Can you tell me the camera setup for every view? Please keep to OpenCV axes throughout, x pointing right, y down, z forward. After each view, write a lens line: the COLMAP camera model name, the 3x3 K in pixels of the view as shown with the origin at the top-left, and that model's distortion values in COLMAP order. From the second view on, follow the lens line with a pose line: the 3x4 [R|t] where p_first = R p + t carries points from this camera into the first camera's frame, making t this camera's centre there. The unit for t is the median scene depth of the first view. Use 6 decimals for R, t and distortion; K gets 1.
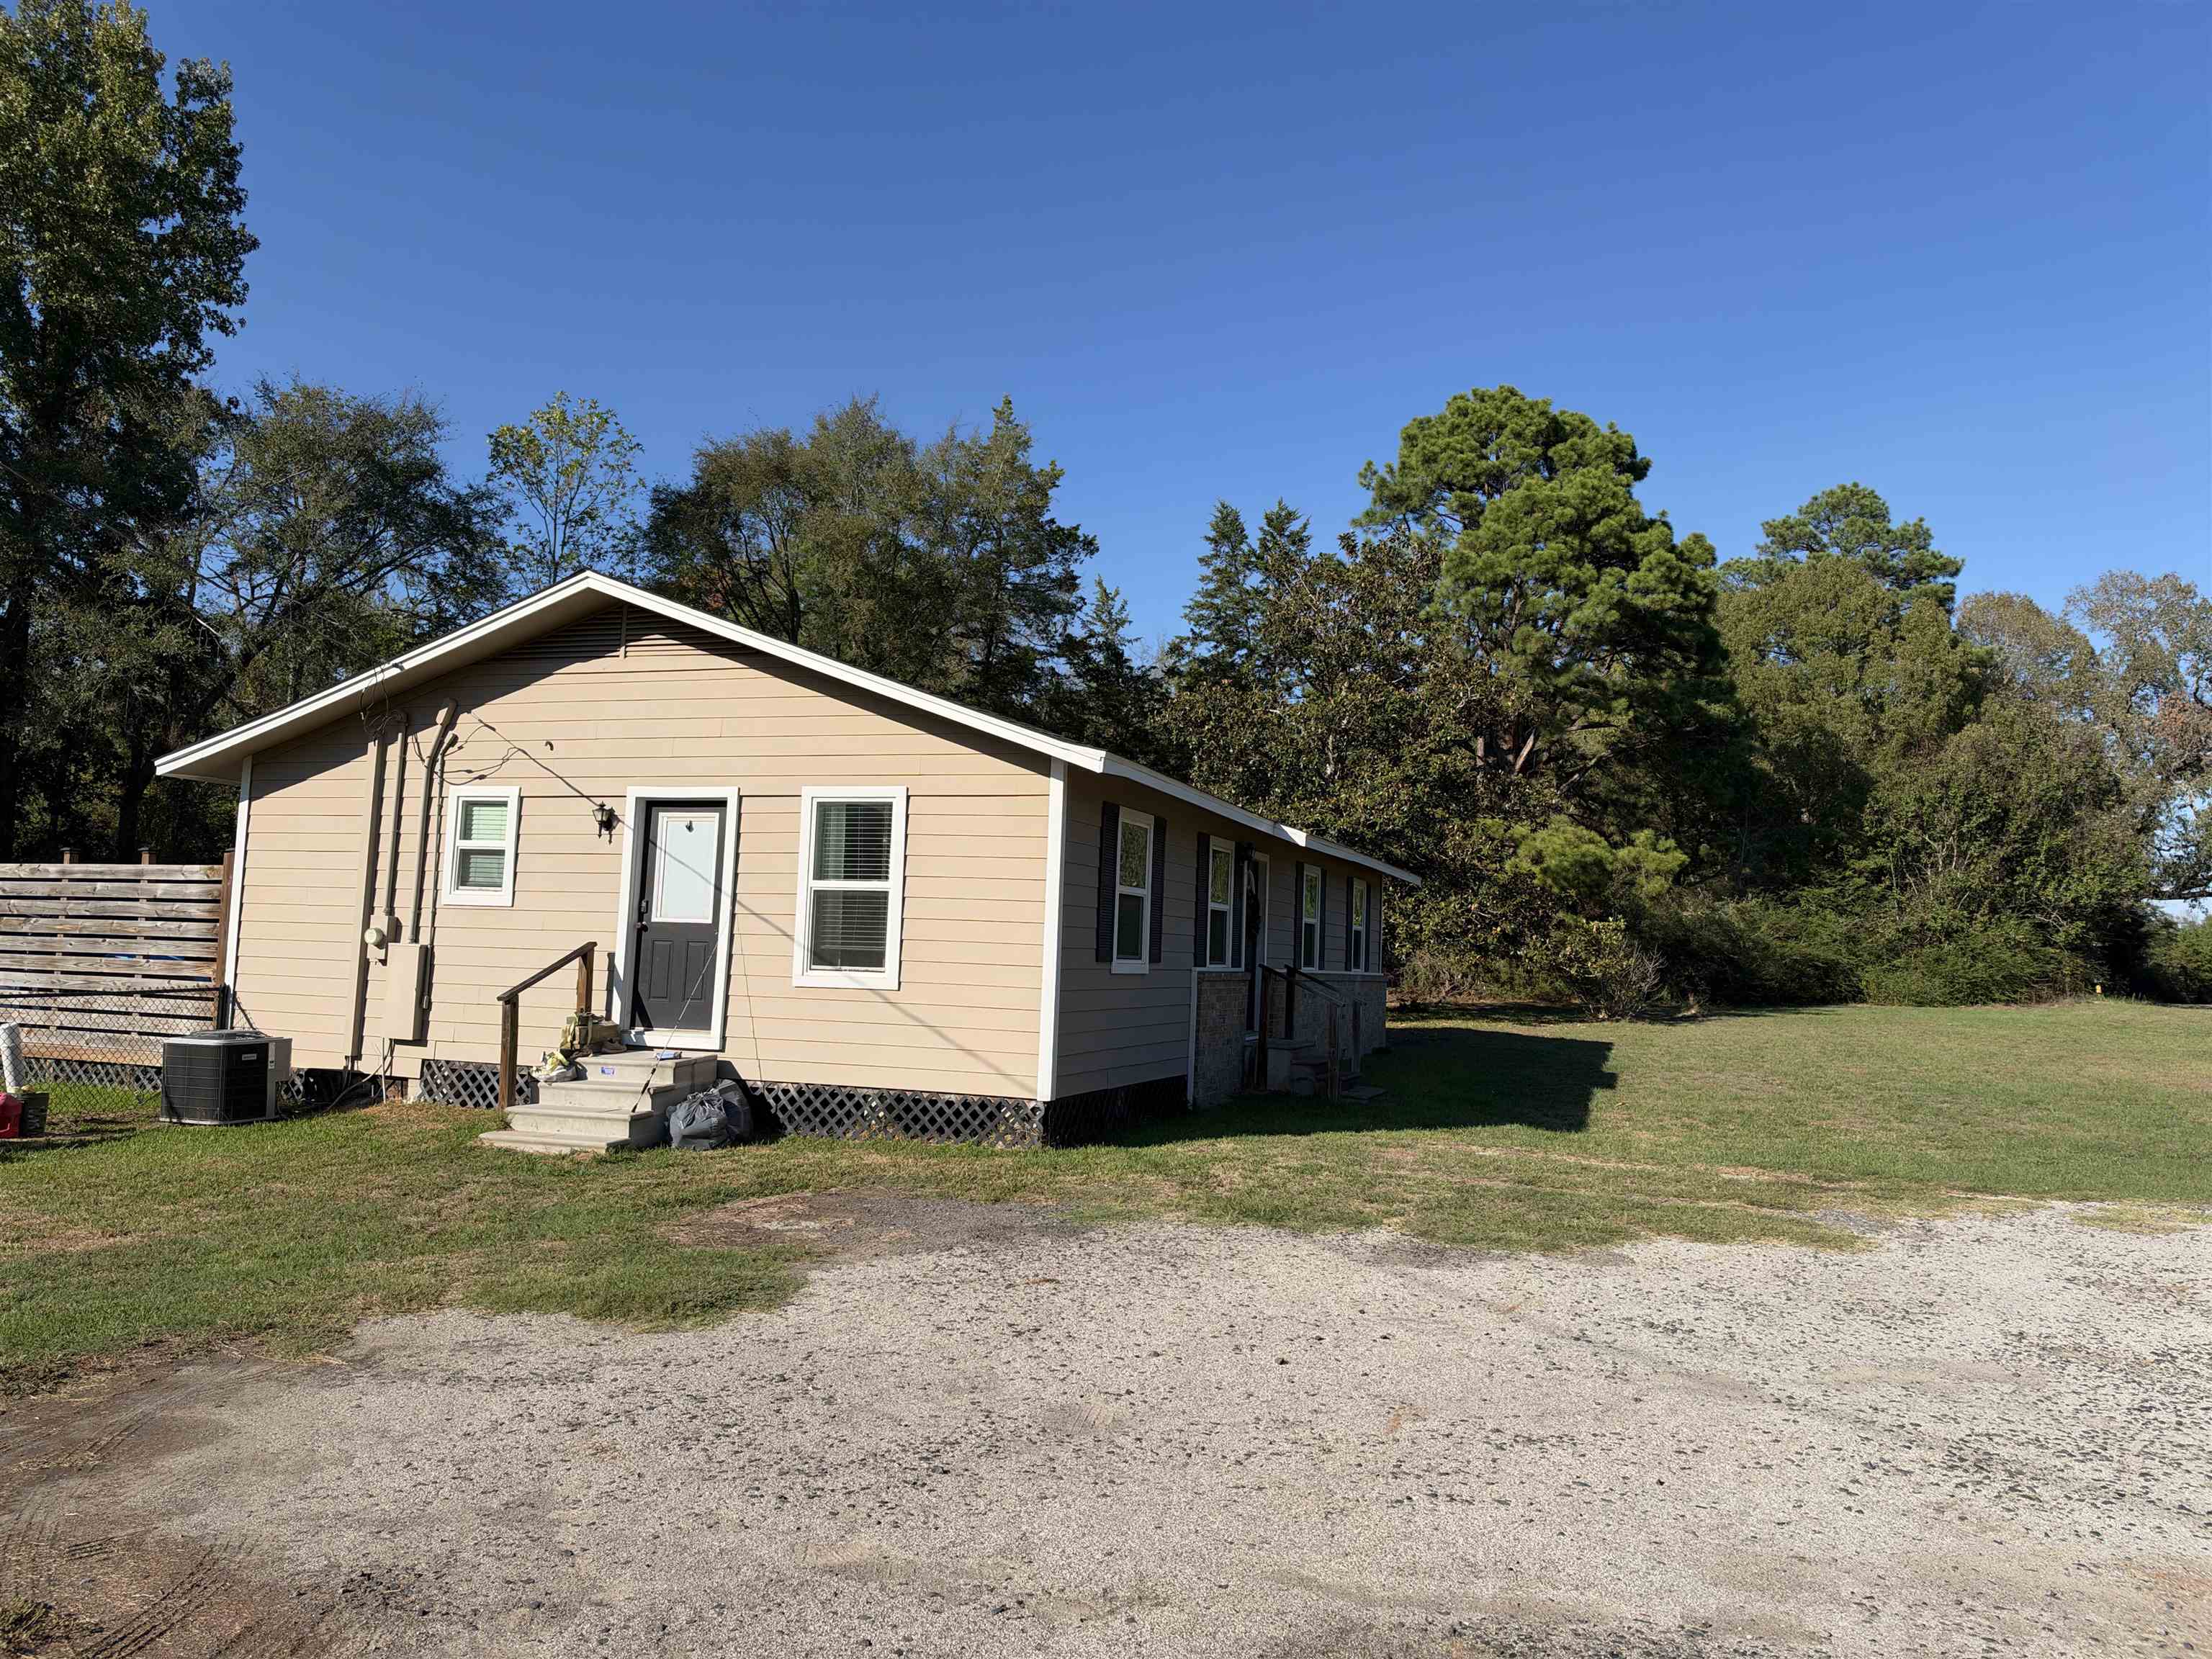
lens RADIAL K [[1578.5, 0, 1106.0], [0, 1578.5, 829.5], [0, 0, 1]] dist [0.107509, -0.173342]
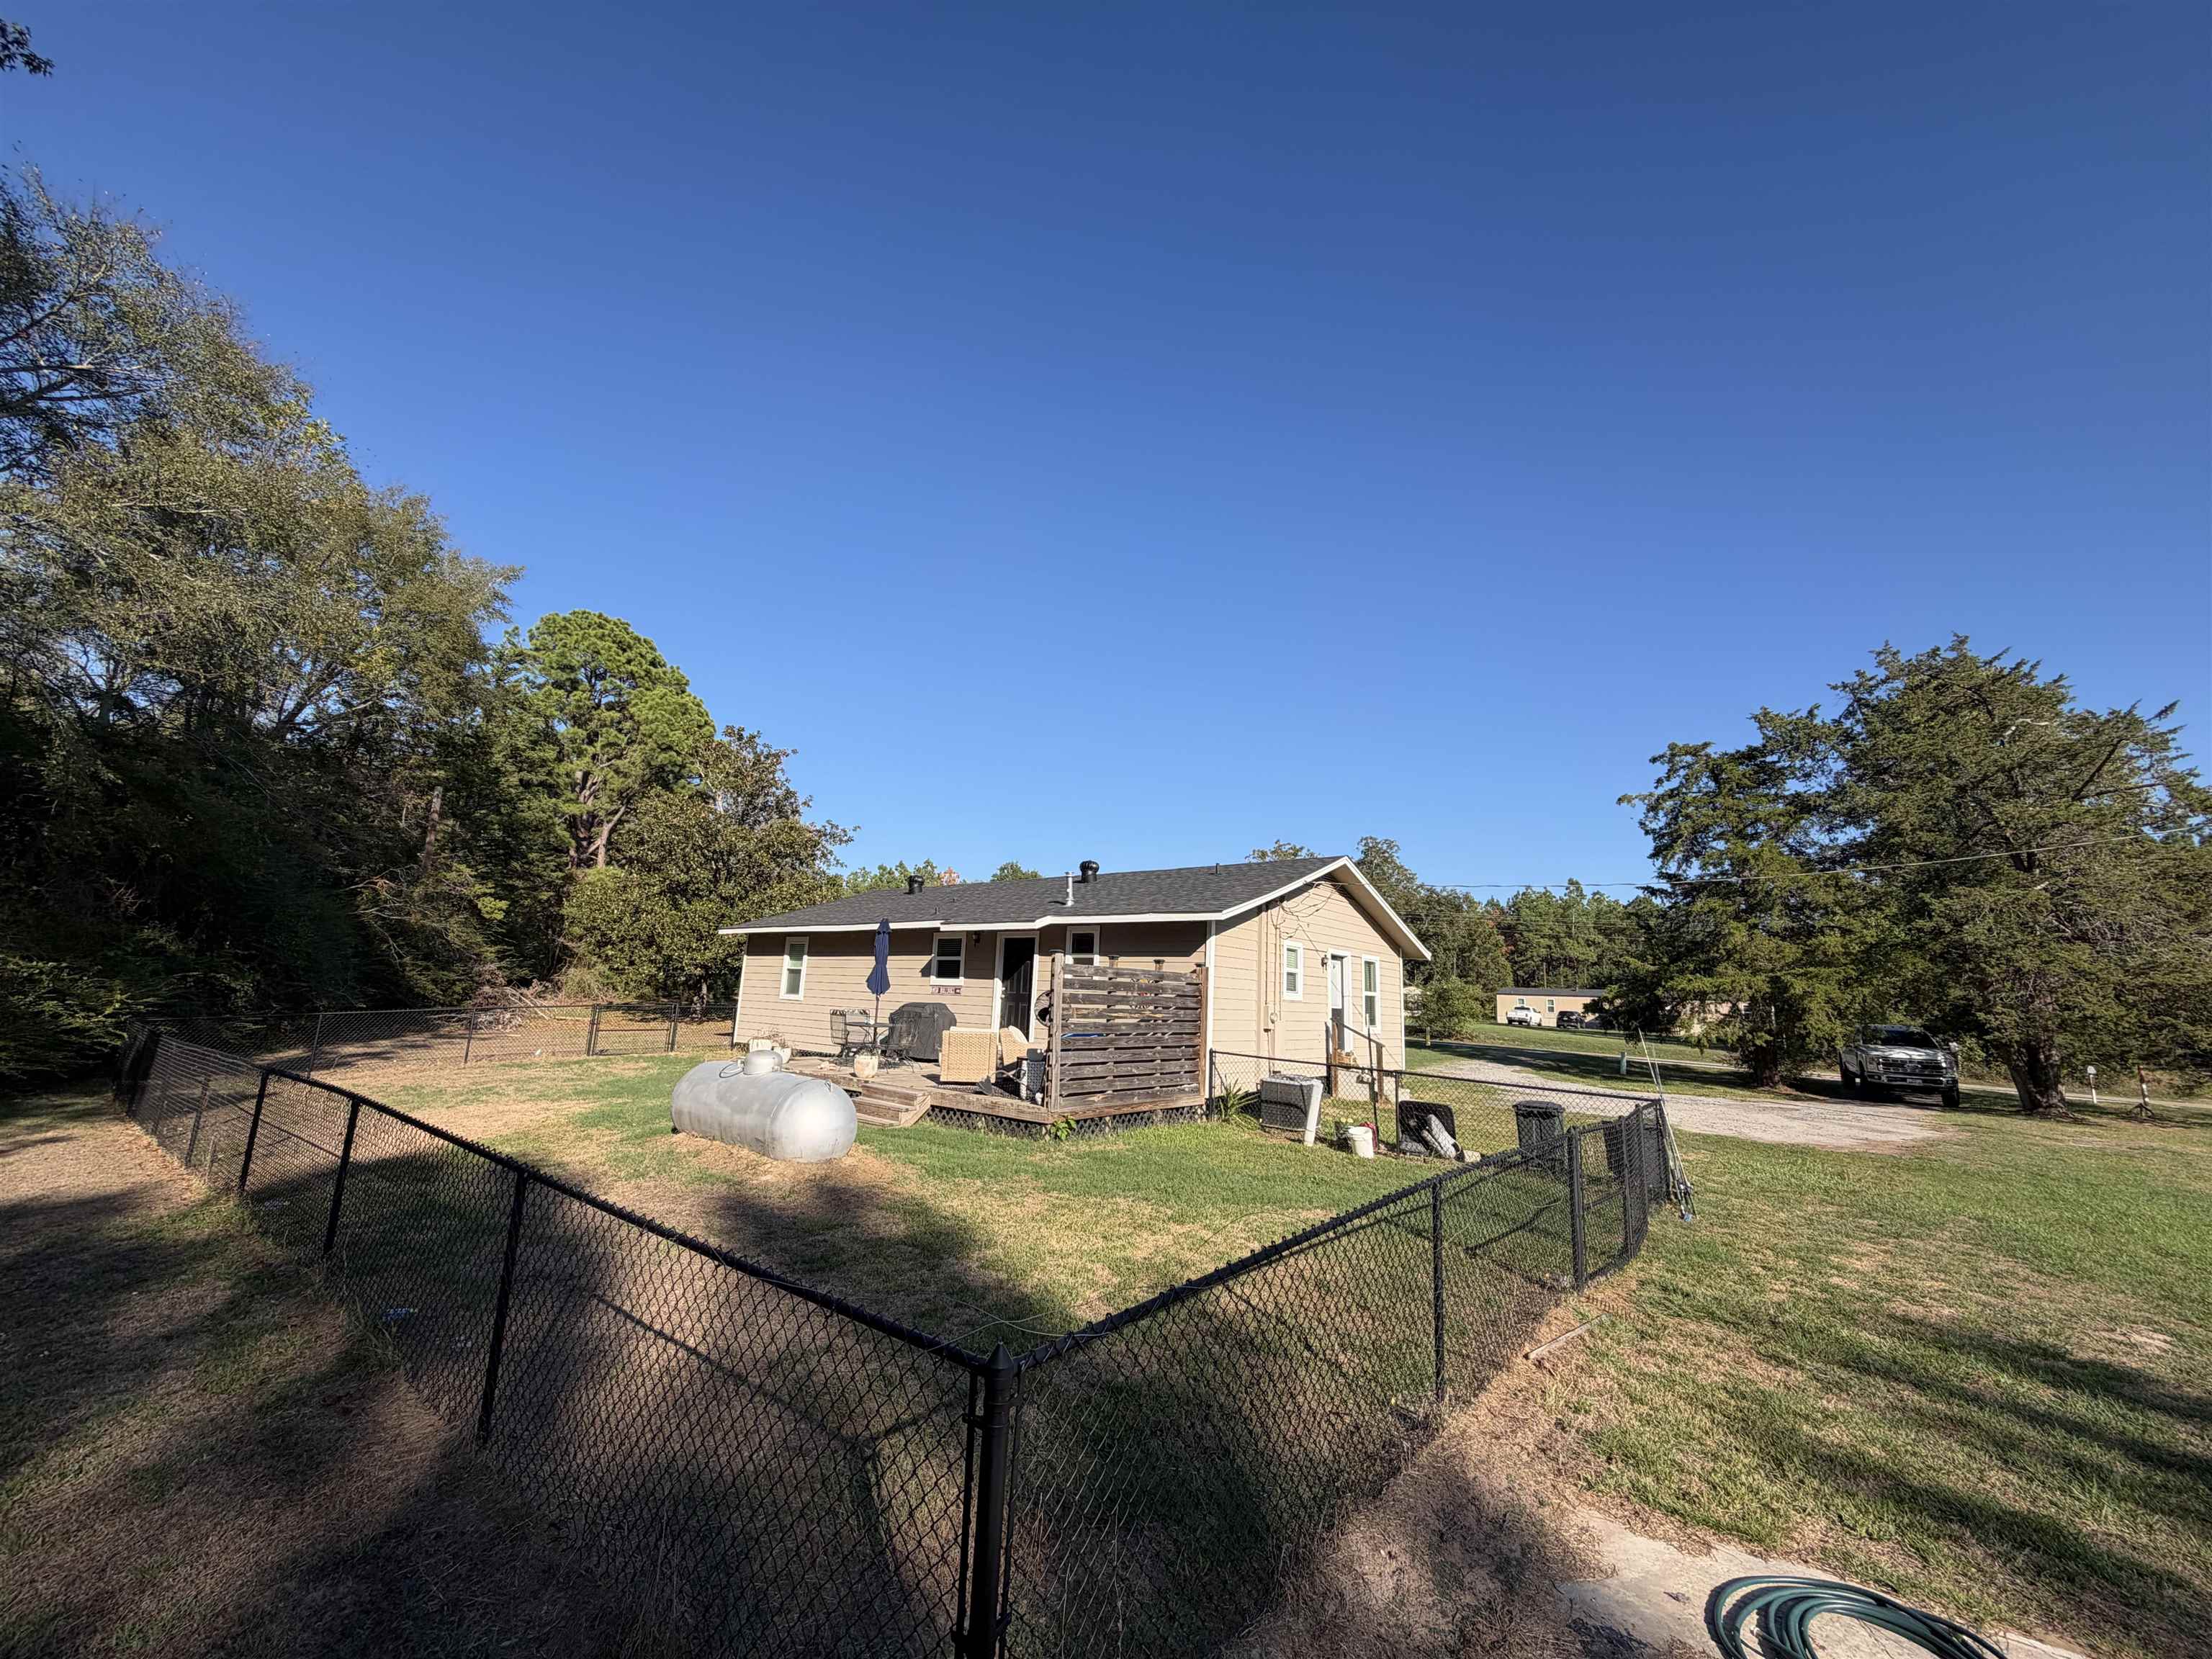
lens RADIAL K [[871.6, 0, 1106.0], [0, 871.6, 829.5], [0, 0, 1]] dist [0.002152, 0.000143]
pose [[0.330551, 0.161327, 0.929897, -1.570742], [-0.106550, 0.985362, -0.133075, 0.005881], [-0.937754, -0.055092, 0.342902, 0.868777]]
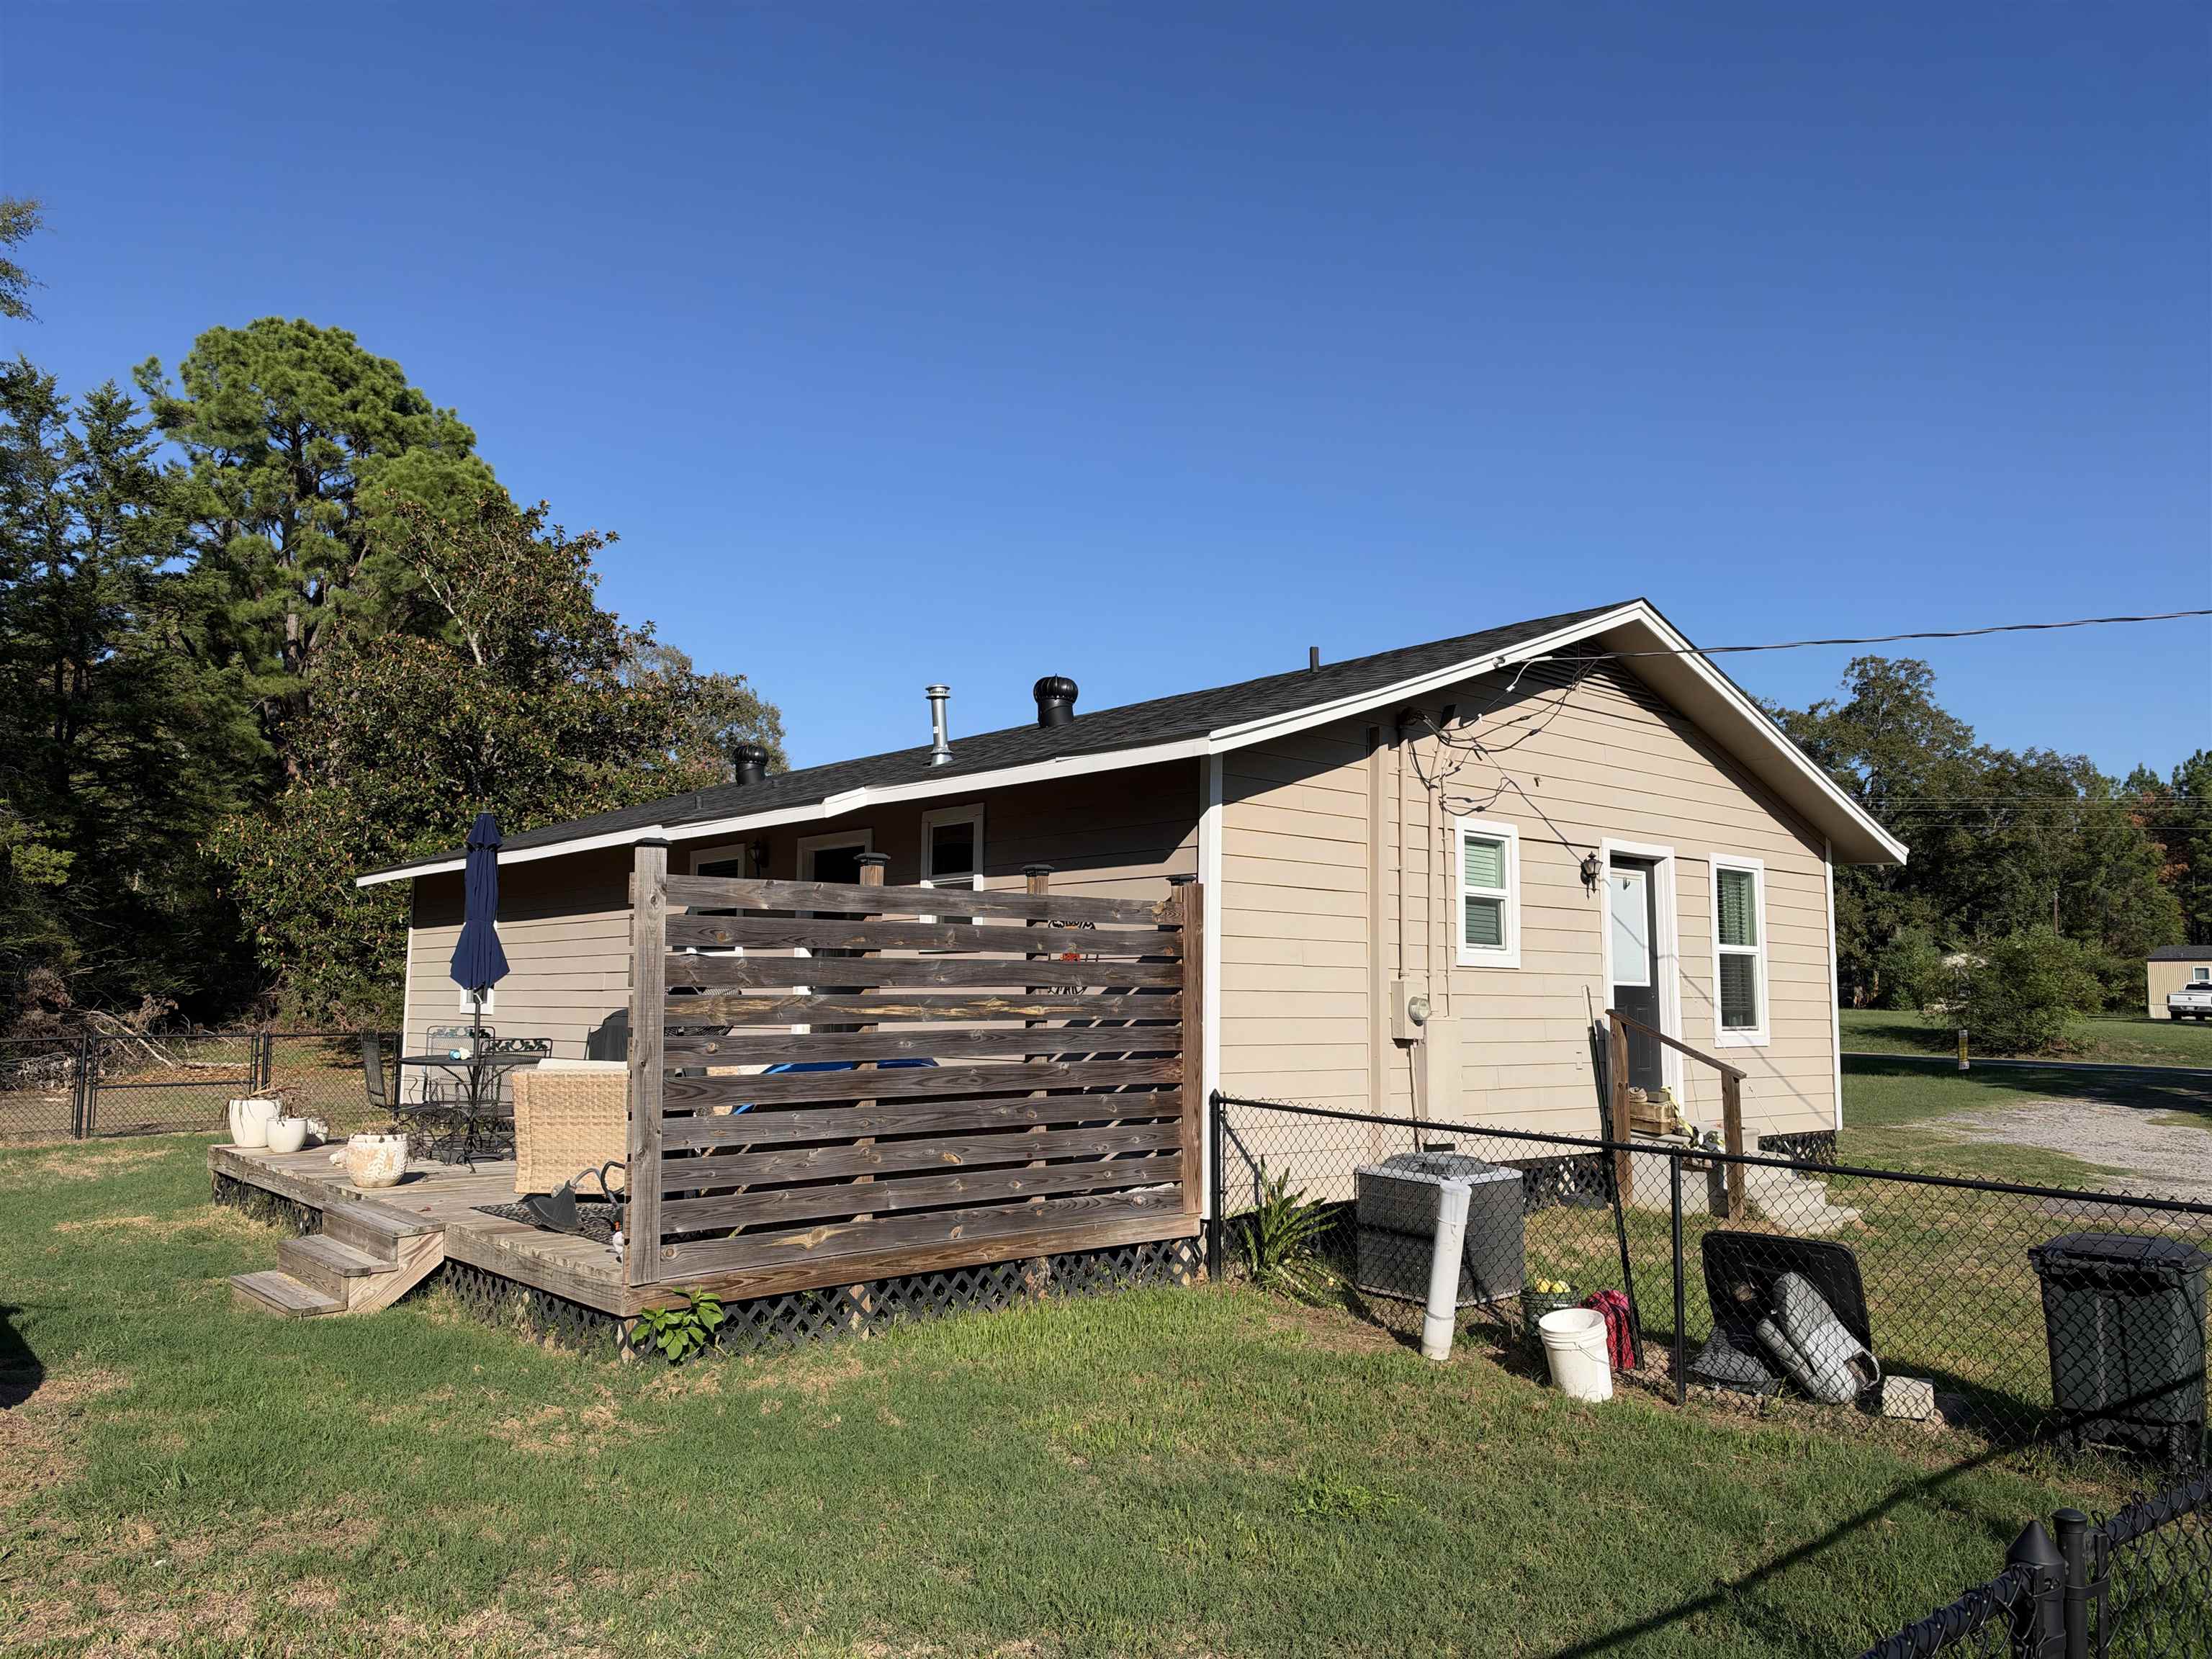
lens RADIAL K [[1578.5, 0, 1106.0], [0, 1578.5, 829.5], [0, 0, 1]] dist [0.107509, -0.173342]
pose [[0.481285, 0.062887, 0.874306, -1.217645], [-0.060883, 0.997413, -0.038227, 0.020687], [-0.874447, -0.034833, 0.483868, 0.794583]]
